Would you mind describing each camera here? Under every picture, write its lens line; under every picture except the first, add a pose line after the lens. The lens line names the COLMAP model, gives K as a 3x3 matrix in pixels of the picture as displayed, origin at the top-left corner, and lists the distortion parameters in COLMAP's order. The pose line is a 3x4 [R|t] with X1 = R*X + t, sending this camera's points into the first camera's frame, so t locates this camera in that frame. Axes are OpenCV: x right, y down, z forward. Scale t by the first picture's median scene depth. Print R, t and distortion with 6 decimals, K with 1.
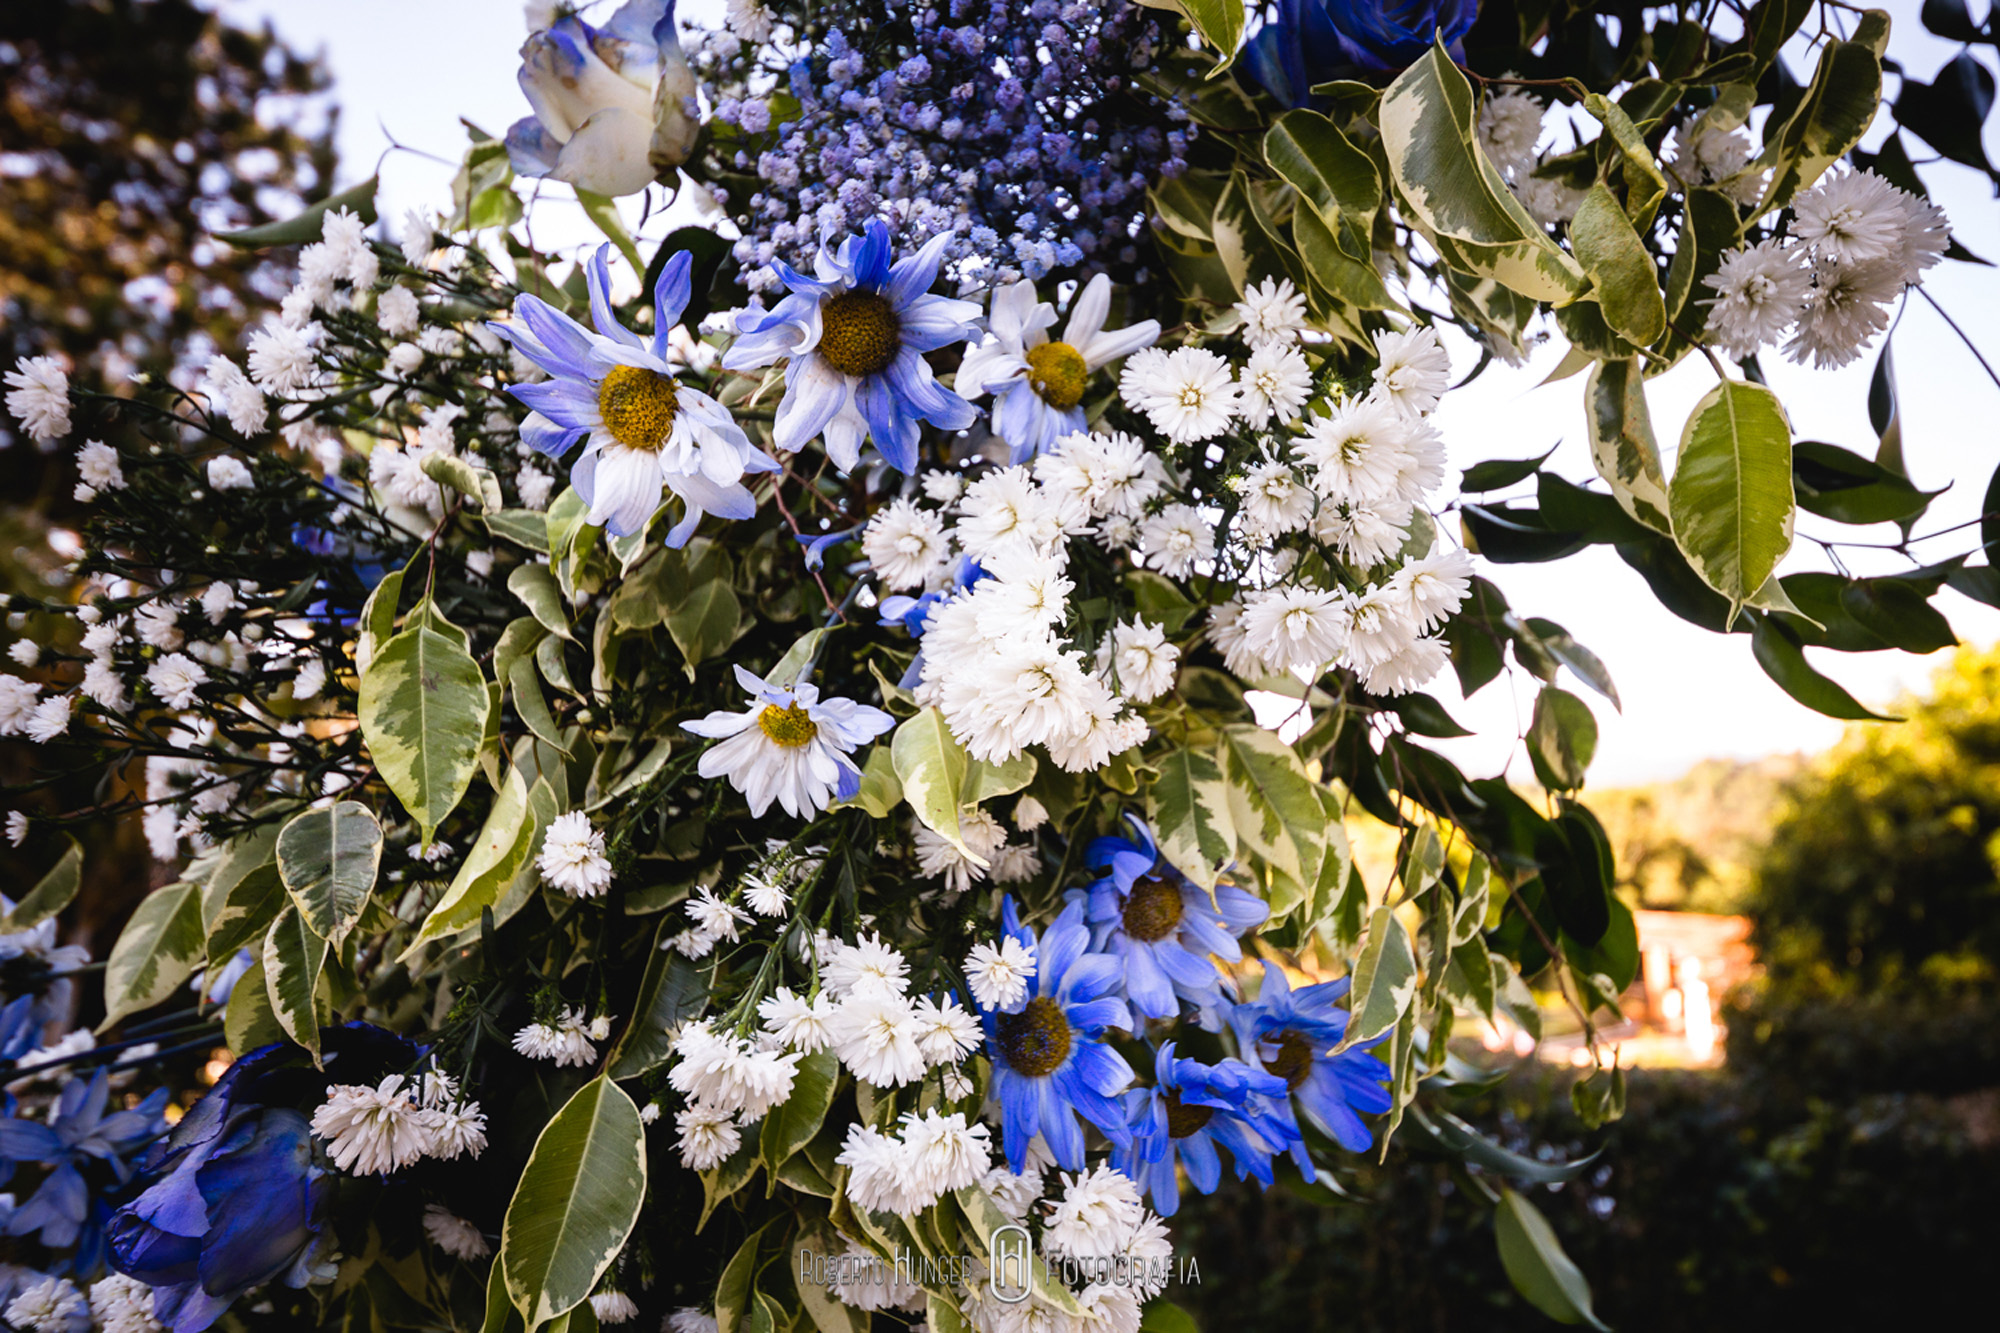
lens RADIAL K [[1384.9, 0, 1000.4], [0, 1384.9, 668.2], [0, 0, 1]] dist [0.009678, 0.002665]
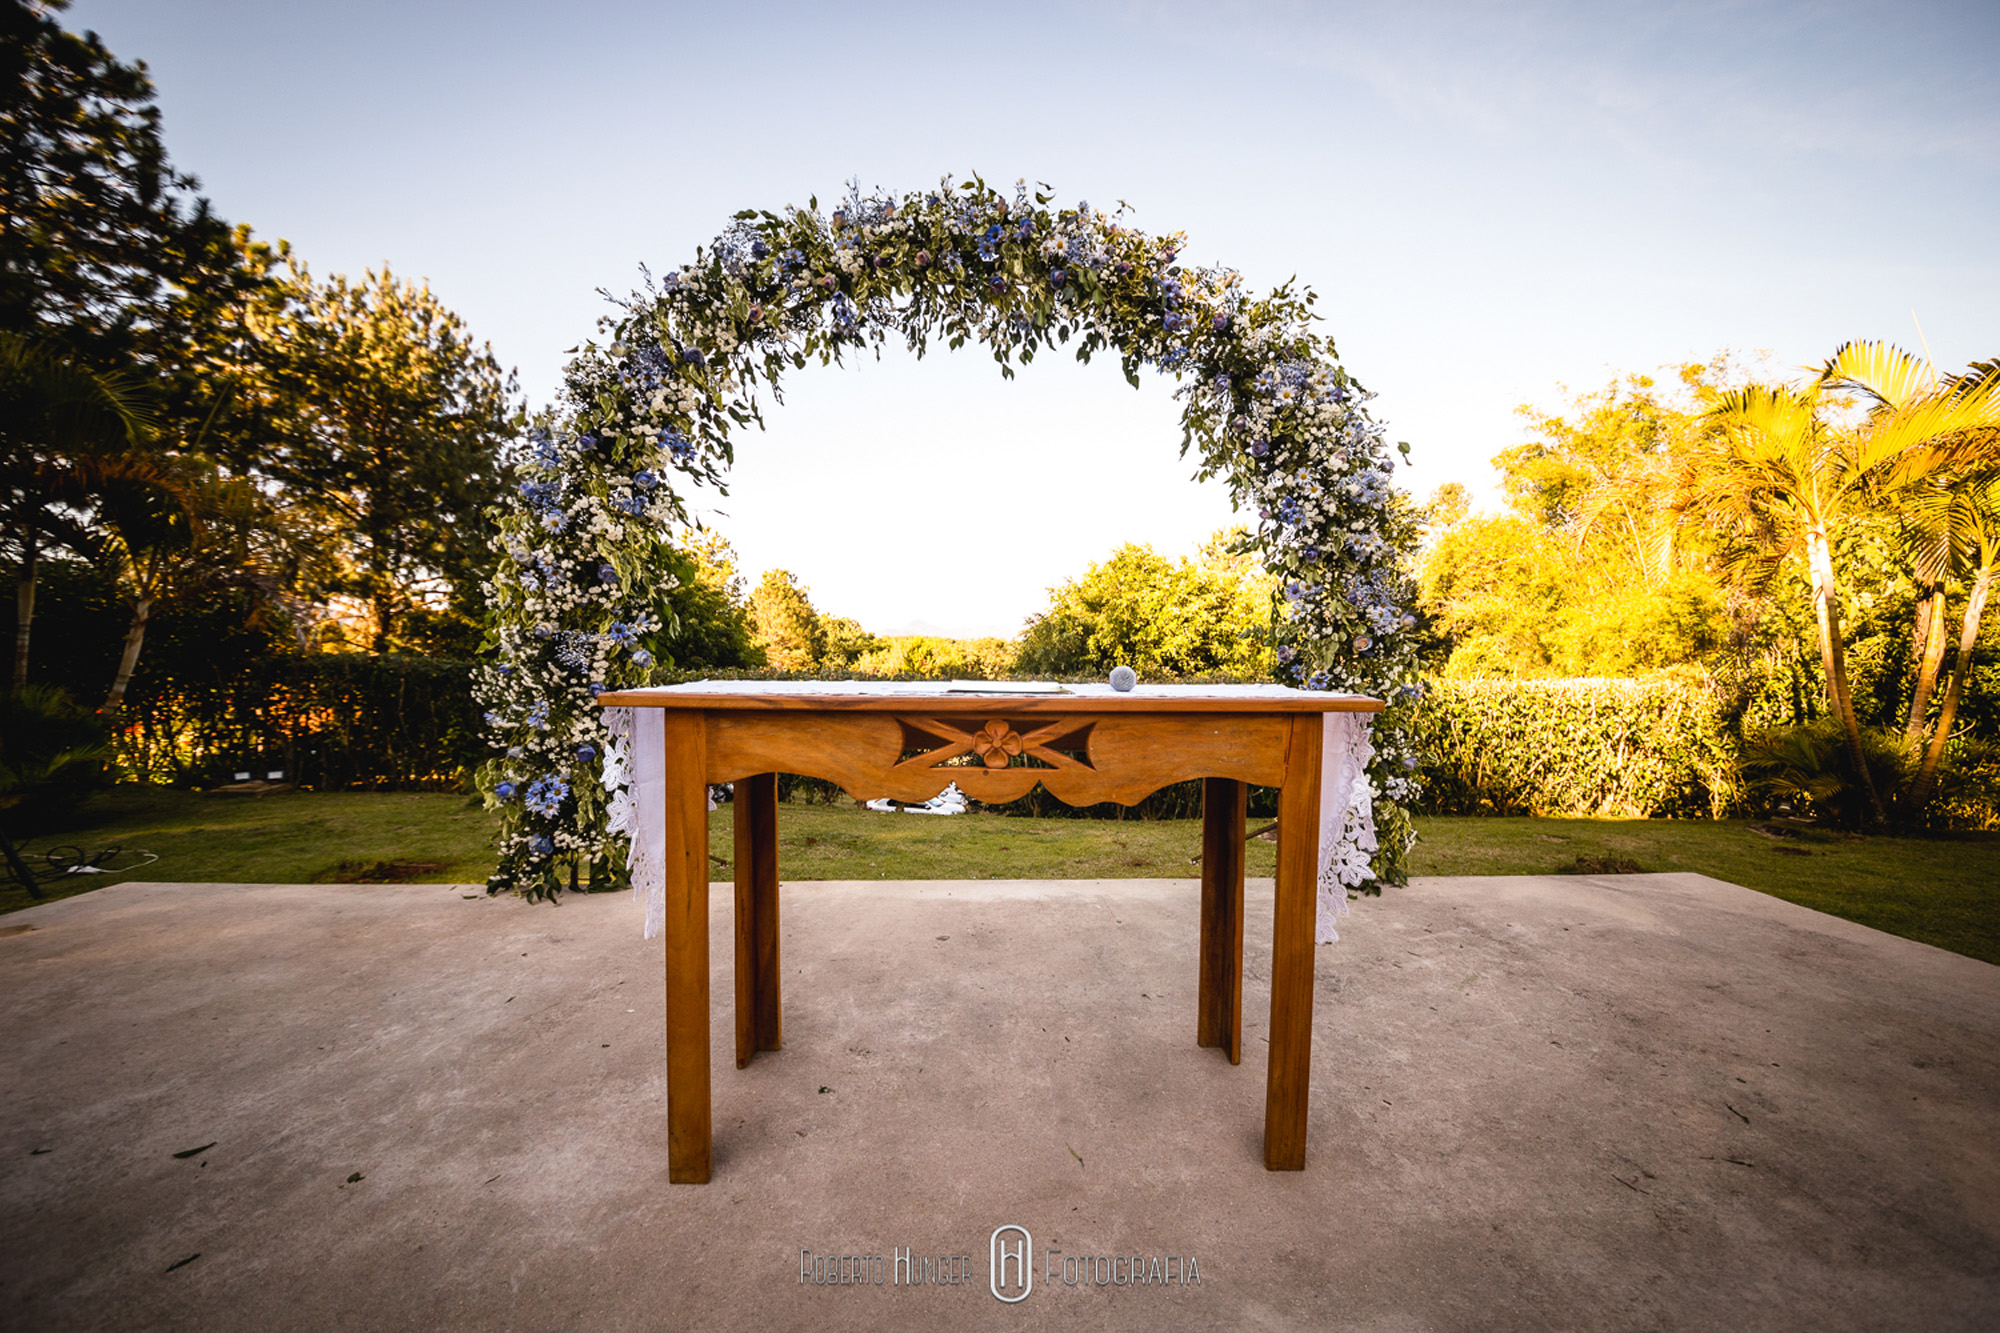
lens RADIAL K [[685.0, 0, 1010.5], [0, 685.0, 668.2], [0, 0, 1]] dist [-0.000124, -0.000159]
pose [[0.904982, 0.004028, 0.425430, 0.005027], [-0.060920, 0.990878, 0.120209, 0.027932], [-0.421065, -0.134704, 0.896972, -0.123391]]
